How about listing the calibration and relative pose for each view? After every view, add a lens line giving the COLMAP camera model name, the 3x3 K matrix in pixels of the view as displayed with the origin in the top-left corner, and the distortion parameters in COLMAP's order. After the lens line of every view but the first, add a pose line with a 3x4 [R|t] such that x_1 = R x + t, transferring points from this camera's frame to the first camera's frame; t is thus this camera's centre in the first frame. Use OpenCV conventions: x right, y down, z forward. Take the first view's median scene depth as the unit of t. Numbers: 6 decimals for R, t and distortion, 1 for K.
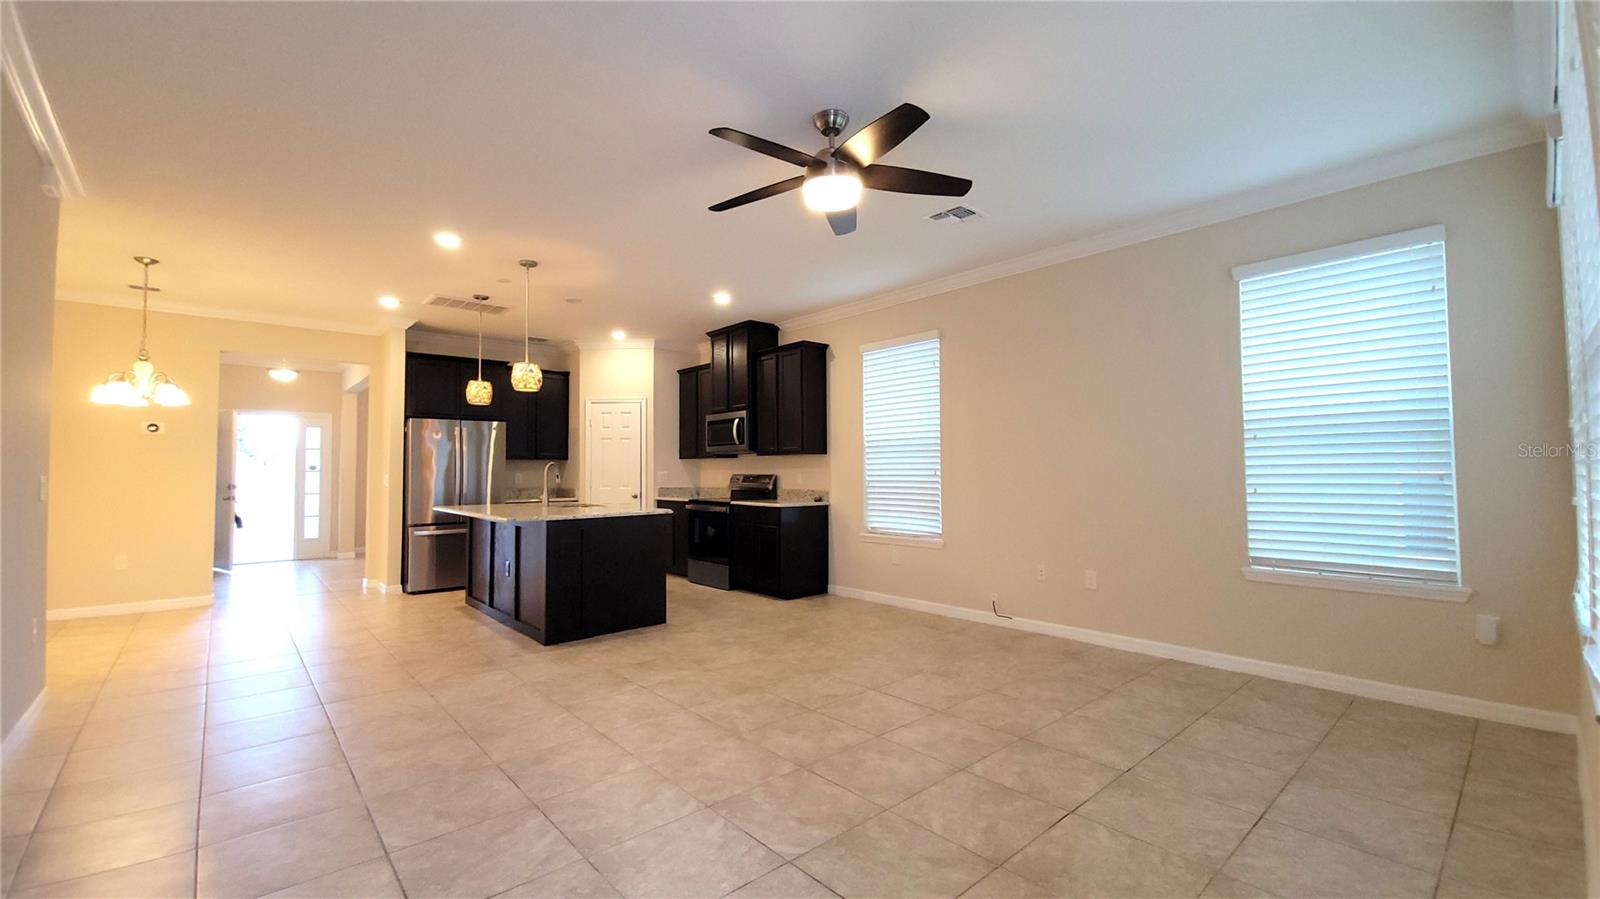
lens RADIAL K [[652.4, 0, 813.8], [0, 652.4, 445.3], [0, 0, 1]] dist [0.006883, -0.004071]
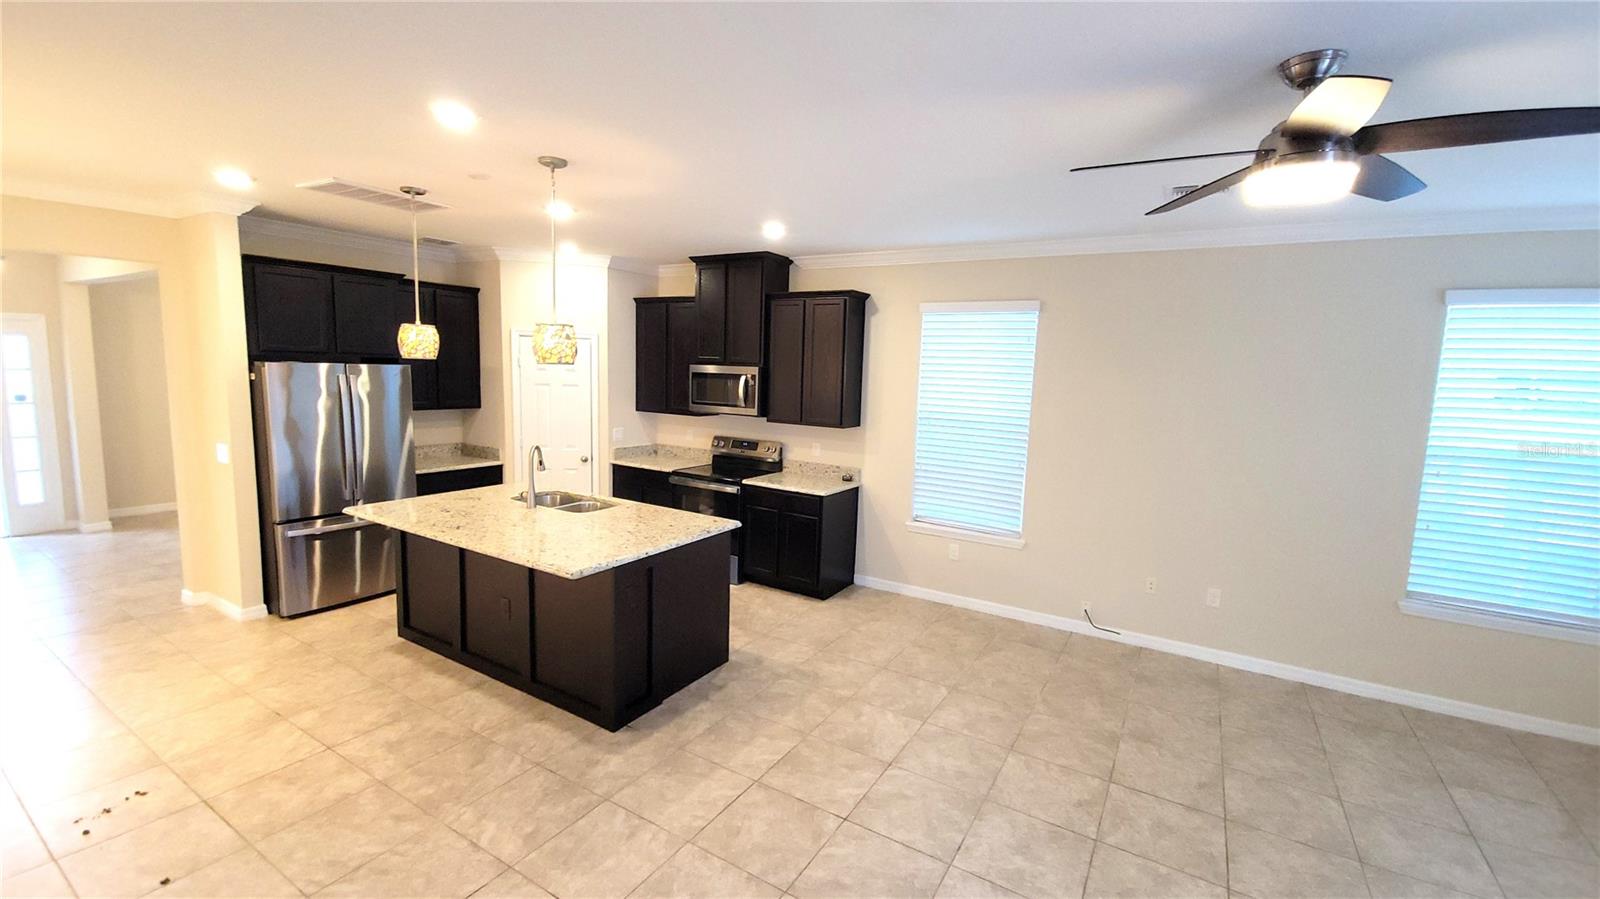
lens RADIAL K [[652.4, 0, 813.7], [0, 652.4, 445.6], [0, 0, 1]] dist [0.006883, -0.004071]
pose [[0.954602, 0.005355, 0.297838, -0.277022], [-0.053920, 0.986429, 0.155084, -0.085825], [-0.292965, -0.164103, 0.941935, 0.203469]]
